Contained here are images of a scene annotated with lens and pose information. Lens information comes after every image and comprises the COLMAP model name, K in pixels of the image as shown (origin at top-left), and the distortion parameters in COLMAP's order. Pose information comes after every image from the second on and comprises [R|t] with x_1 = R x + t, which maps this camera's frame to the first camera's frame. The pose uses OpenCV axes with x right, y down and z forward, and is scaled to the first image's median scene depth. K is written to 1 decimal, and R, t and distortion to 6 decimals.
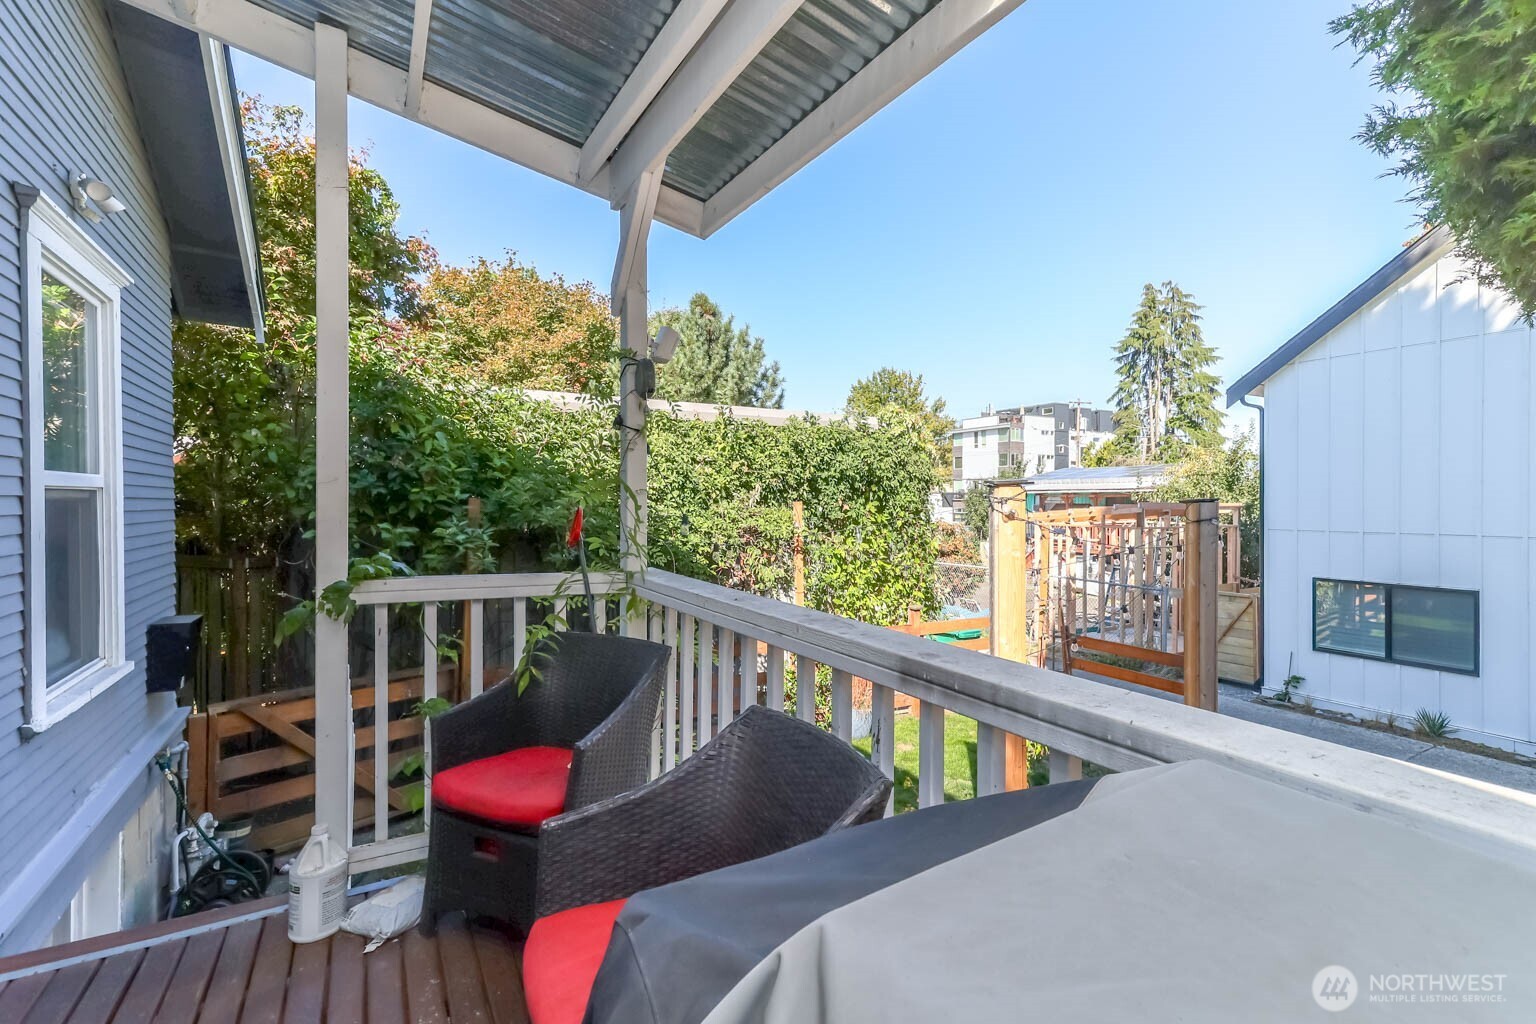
lens RADIAL K [[687.8, 0, 774.0], [0, 687.8, 512.0], [0, 0, 1]] dist [0.014026, 0.002563]
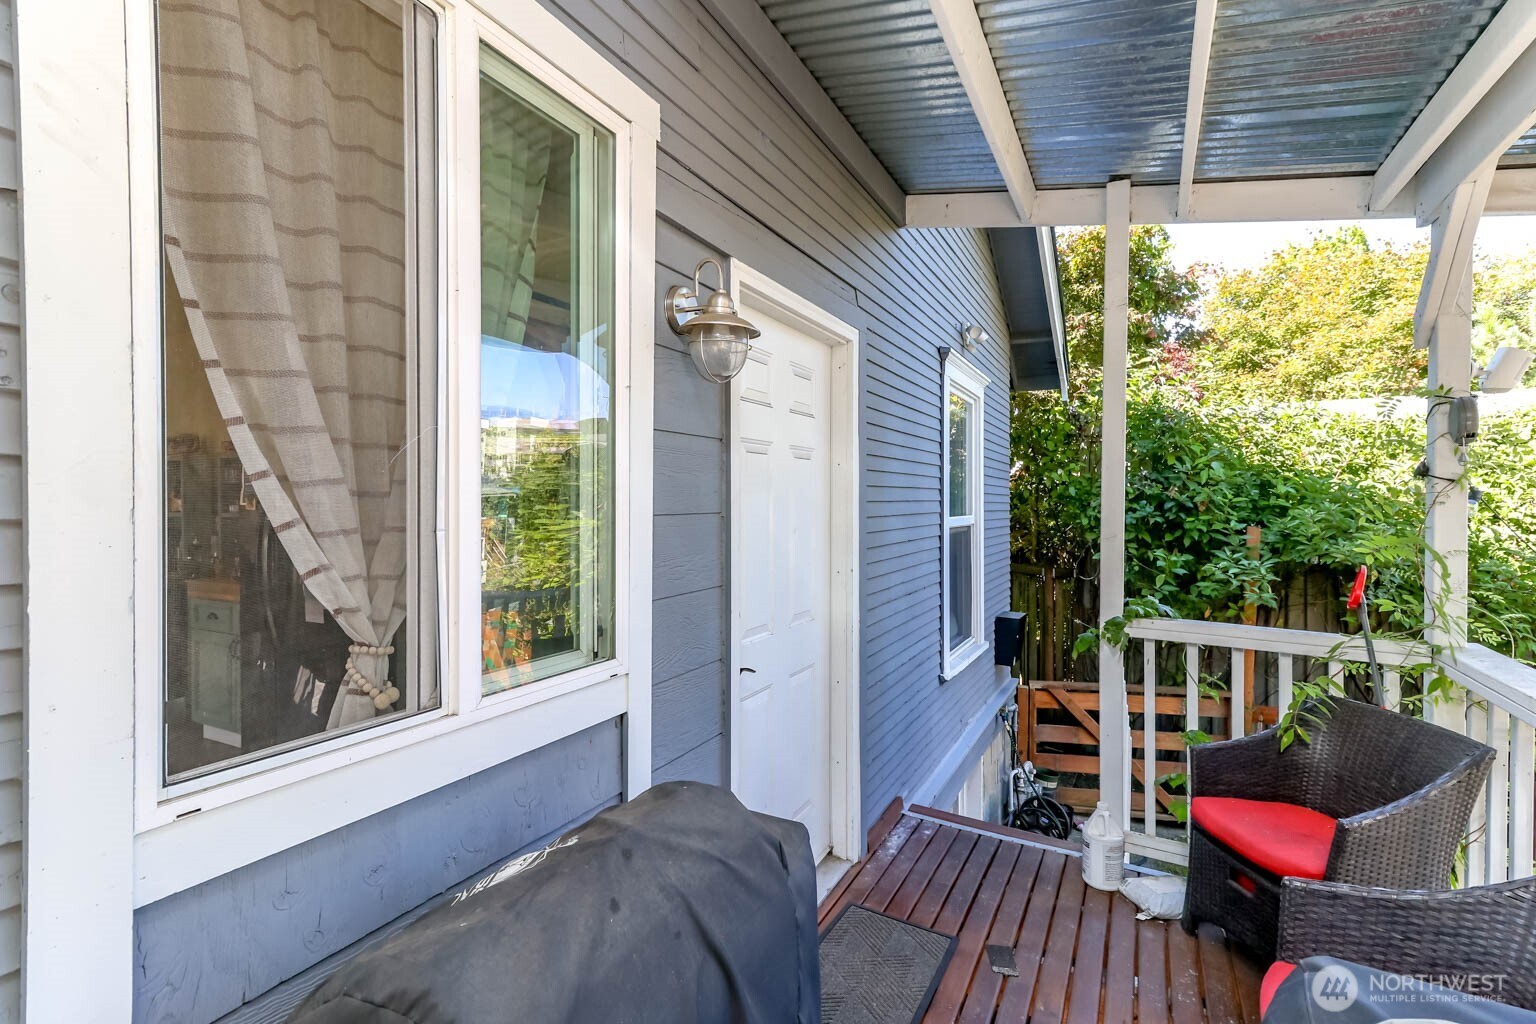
lens RADIAL K [[687.8, 0, 769.8], [0, 687.8, 508.3], [0, 0, 1]] dist [0.014026, 0.002563]
pose [[0.506782, 0.003813, -0.862066, 0.114717], [-0.007073, 0.999975, 0.000265, -0.075948], [0.862045, 0.005963, 0.506797, -0.156936]]
